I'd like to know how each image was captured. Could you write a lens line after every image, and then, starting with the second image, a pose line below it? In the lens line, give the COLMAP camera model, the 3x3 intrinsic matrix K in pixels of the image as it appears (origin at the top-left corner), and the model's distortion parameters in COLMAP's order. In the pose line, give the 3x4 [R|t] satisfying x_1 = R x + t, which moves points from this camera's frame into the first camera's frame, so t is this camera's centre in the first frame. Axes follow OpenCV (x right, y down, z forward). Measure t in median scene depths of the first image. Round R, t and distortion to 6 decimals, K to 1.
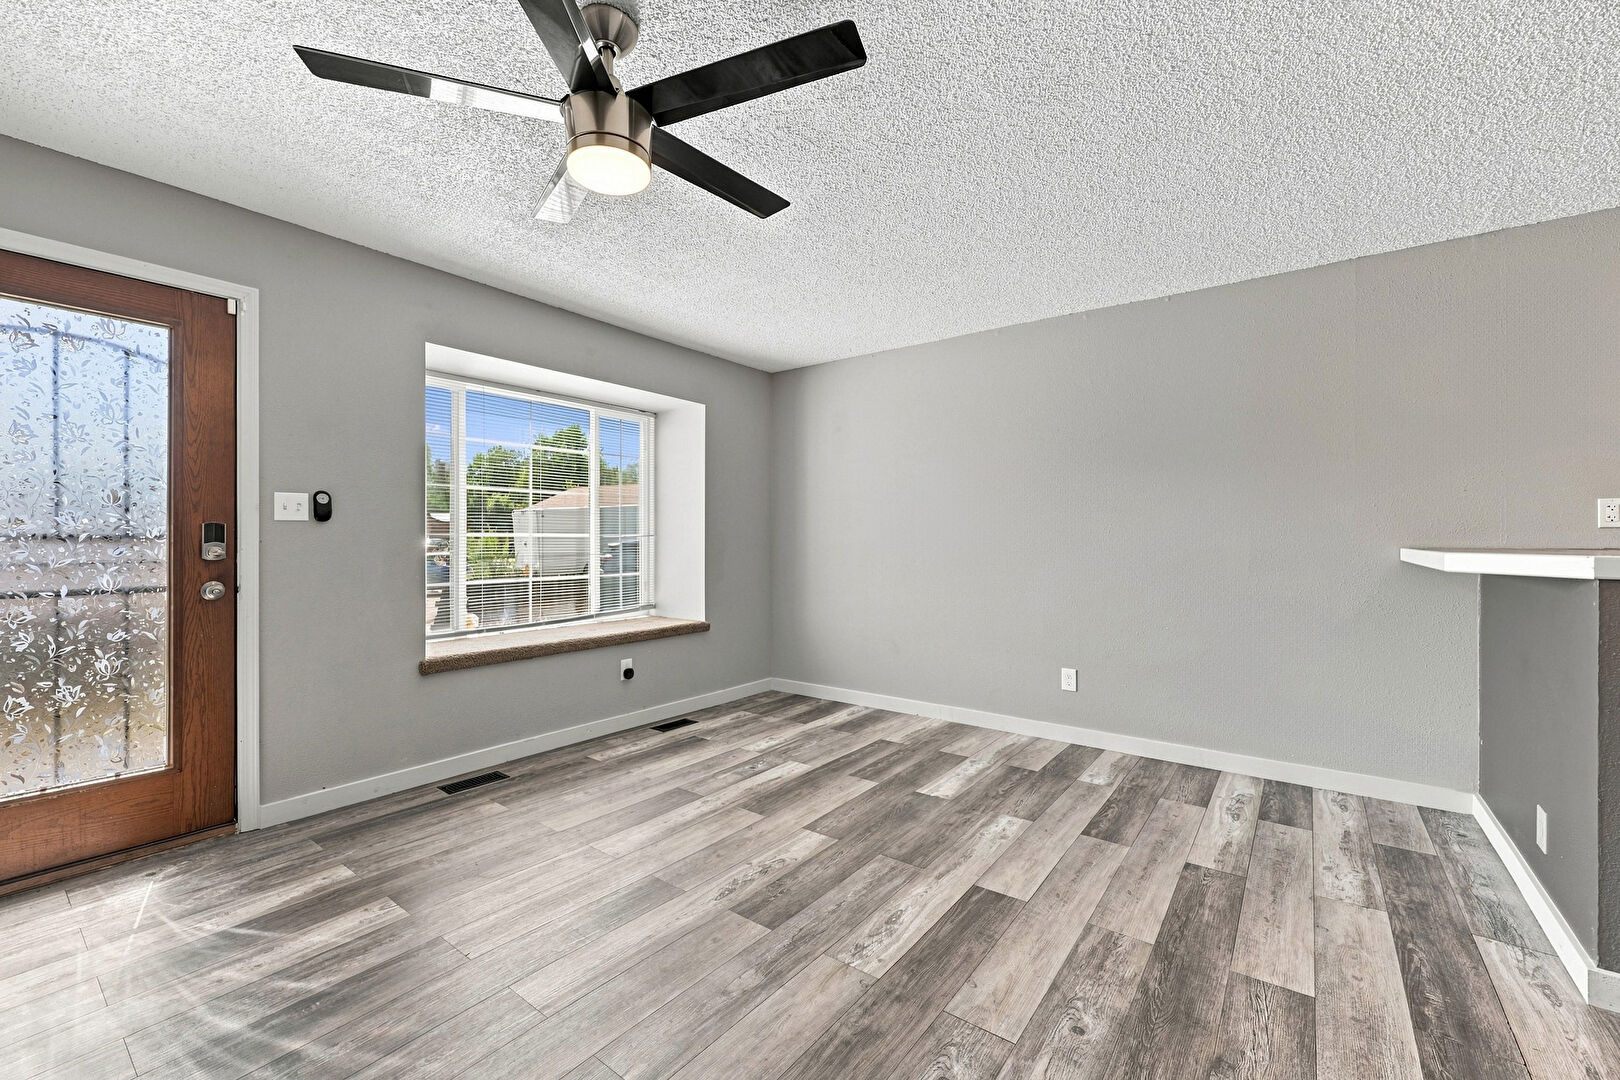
lens RADIAL K [[659.4, 0, 808.1], [0, 659.4, 536.6], [0, 0, 1]] dist [-0.002211, -0.000369]
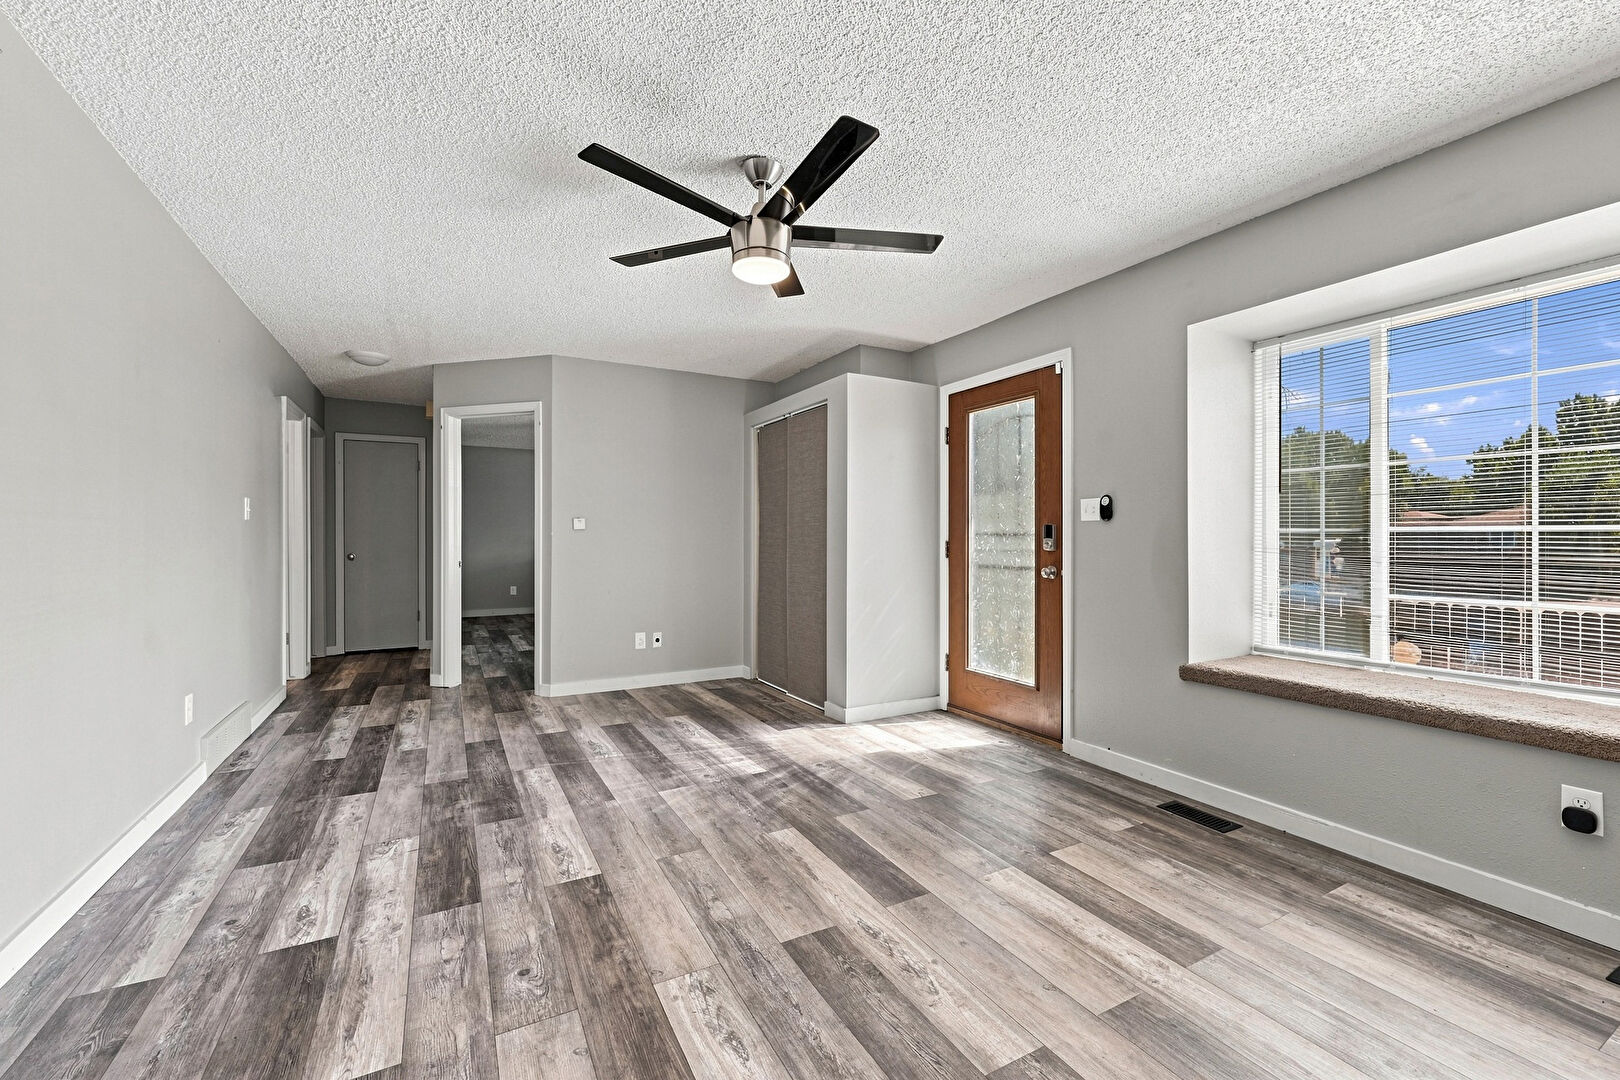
lens RADIAL K [[661.5, 0, 803.4], [0, 661.5, 536.6], [0, 0, 1]] dist [0.001139, -0.000065]
pose [[-0.411771, -0.003987, -0.911279, 0.682637], [0.000299, 0.999990, -0.004511, 0.012617], [0.911287, -0.002130, -0.411766, 1.207972]]
